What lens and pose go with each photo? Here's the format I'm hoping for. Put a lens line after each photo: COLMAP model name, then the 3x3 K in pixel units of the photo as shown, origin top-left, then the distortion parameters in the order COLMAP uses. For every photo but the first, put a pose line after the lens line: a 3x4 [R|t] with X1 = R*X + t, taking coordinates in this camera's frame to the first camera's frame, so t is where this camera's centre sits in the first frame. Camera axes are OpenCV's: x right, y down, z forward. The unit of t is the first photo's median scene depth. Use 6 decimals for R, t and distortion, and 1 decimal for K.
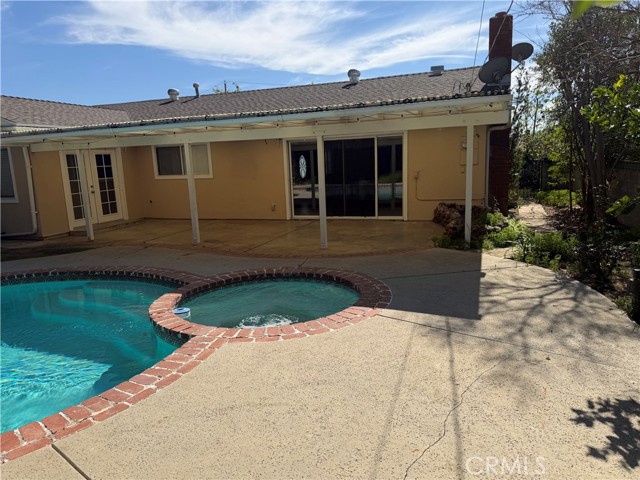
lens RADIAL K [[452.7, 0, 318.8], [0, 452.7, 237.7], [0, 0, 1]] dist [0.092105, -0.142183]
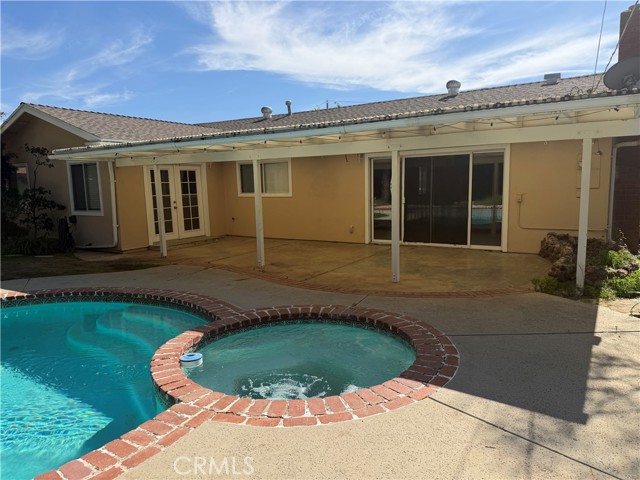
lens RADIAL K [[458.2, 0, 320.0], [0, 458.2, 240.0], [0, 0, 1]] dist [0.091396, -0.154610]
pose [[0.976835, 0.044425, -0.209332, 0.059881], [-0.052140, 0.998143, -0.031481, -0.024358], [0.207545, 0.041667, 0.977338, 0.144616]]
